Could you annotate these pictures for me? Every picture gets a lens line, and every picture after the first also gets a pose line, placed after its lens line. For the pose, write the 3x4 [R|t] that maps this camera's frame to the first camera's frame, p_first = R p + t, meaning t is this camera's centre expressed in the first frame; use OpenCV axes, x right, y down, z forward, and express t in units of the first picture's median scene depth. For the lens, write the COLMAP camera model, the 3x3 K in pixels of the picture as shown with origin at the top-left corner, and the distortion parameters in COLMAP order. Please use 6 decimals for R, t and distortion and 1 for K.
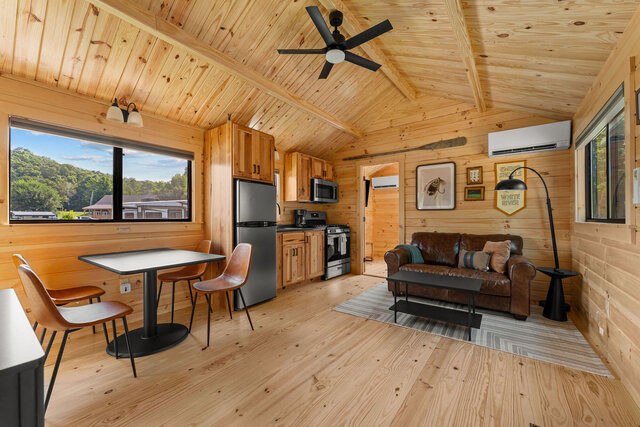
lens RADIAL K [[259.3, 0, 319.4], [0, 259.3, 215.7], [0, 0, 1]] dist [-0.001477, -0.000159]
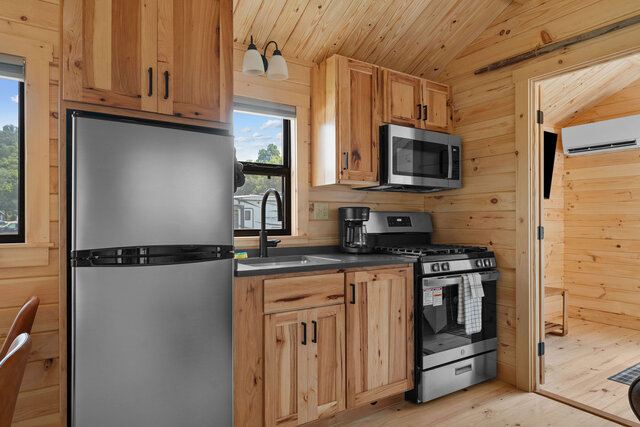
lens RADIAL K [[388.7, 0, 320.9], [0, 388.7, 215.4], [0, 0, 1]] dist [-0.005064, 0.001745]
pose [[0.940289, -0.000708, -0.340377, 0.081685], [-0.000040, 0.999998, -0.002193, -0.010377], [0.340378, 0.002076, 0.940286, 0.457748]]
